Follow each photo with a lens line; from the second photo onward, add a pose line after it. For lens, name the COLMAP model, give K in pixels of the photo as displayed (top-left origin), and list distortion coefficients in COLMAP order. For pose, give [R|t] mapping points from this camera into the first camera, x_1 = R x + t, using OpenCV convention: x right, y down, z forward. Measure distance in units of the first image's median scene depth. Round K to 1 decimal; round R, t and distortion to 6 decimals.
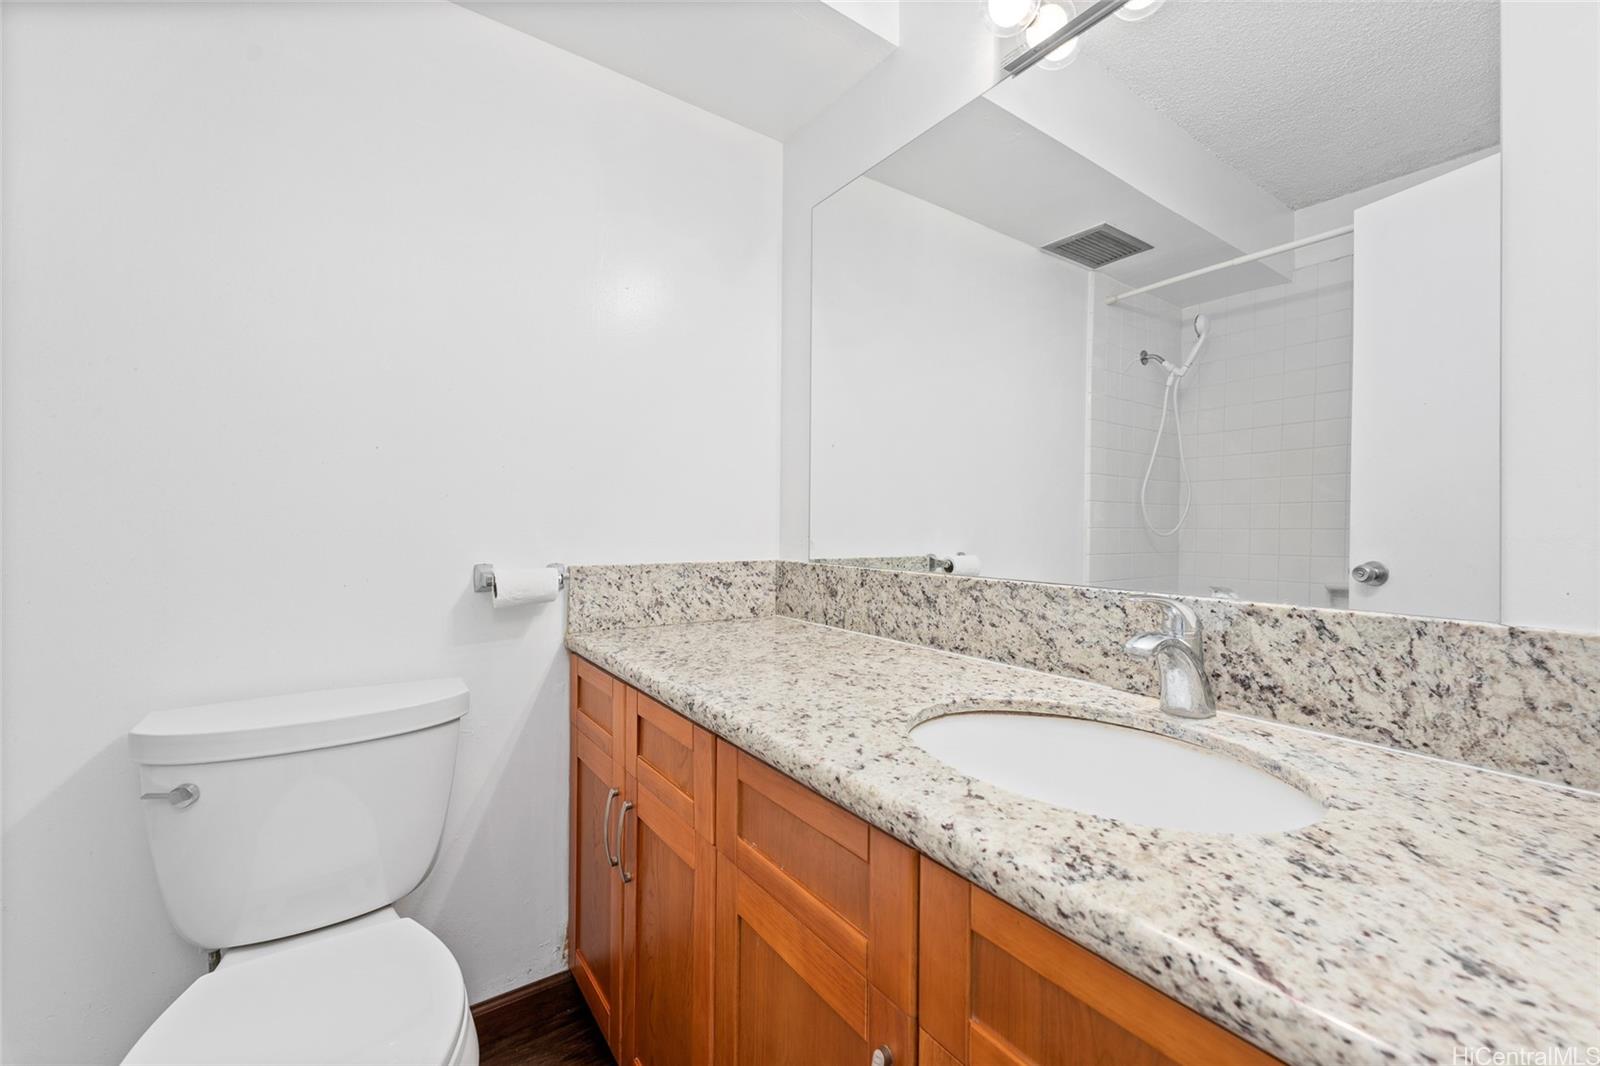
lens RADIAL K [[634.2, 0, 801.5], [0, 634.2, 528.4], [0, 0, 1]] dist [0.002269, 0.000061]
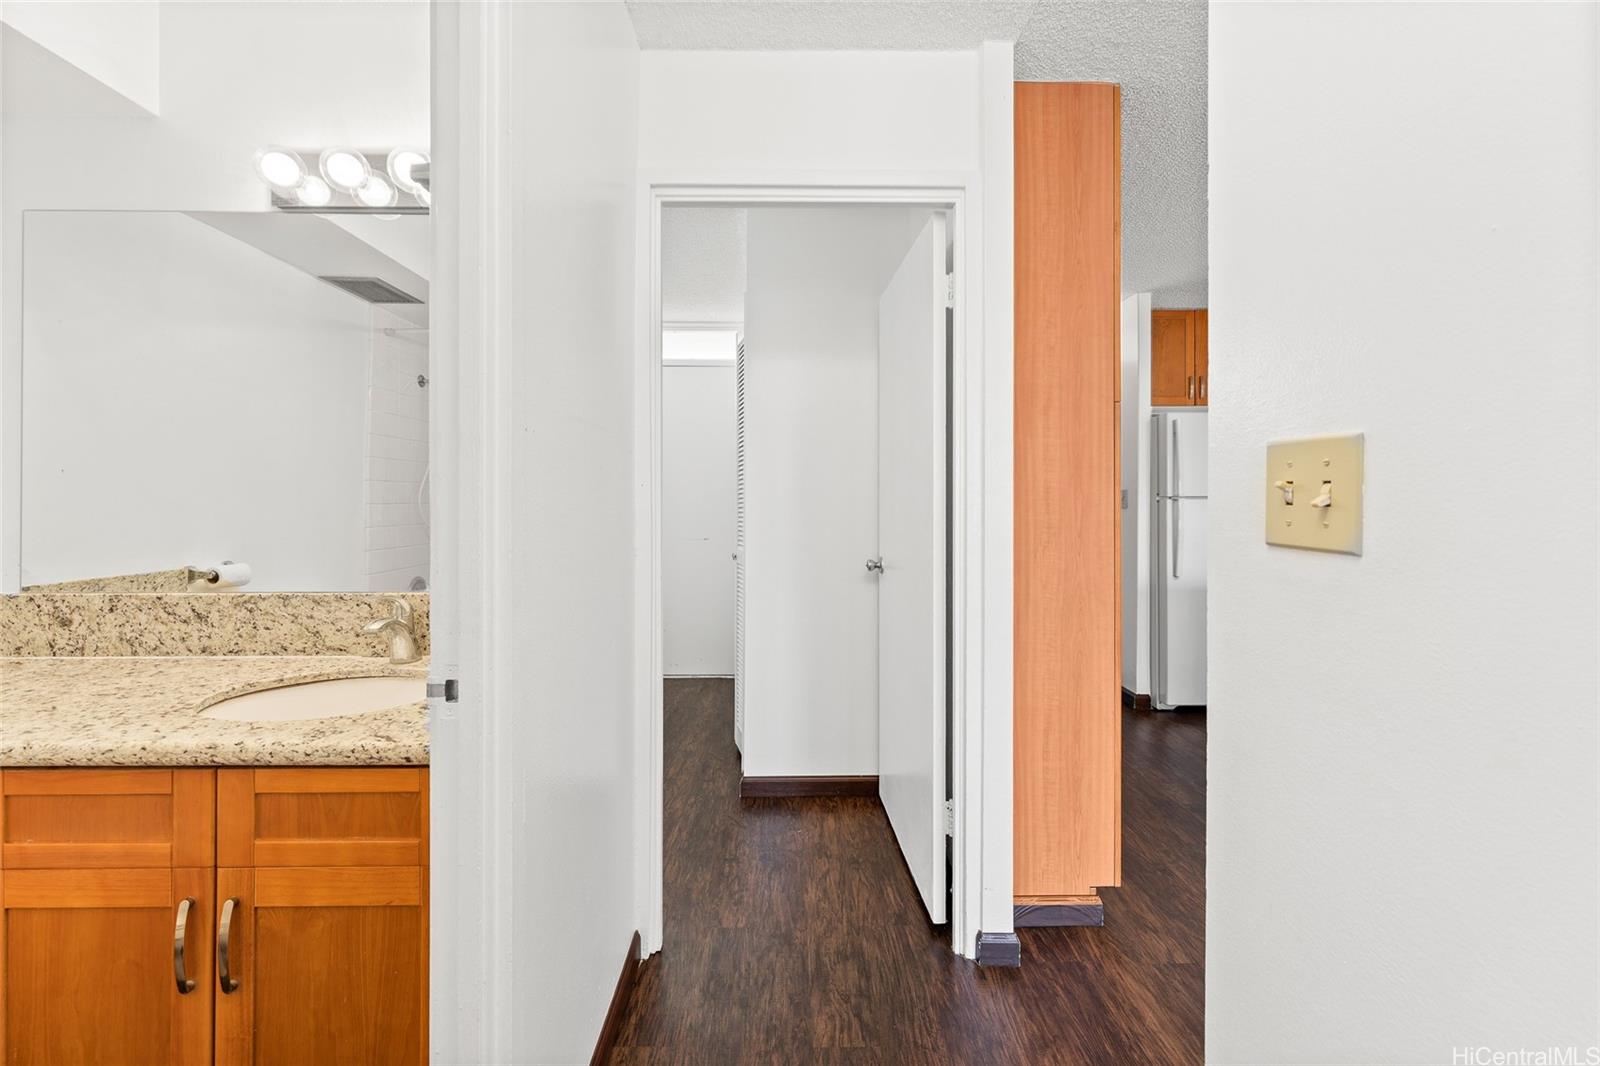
lens RADIAL K [[634.2, 0, 781.4], [0, 634.2, 502.1], [0, 0, 1]] dist [0.002269, 0.000061]
pose [[0.559130, -0.003309, 0.829074, -0.250270], [0.004224, 0.999990, 0.001142, -0.138344], [-0.829070, 0.002864, 0.559138, -0.805604]]
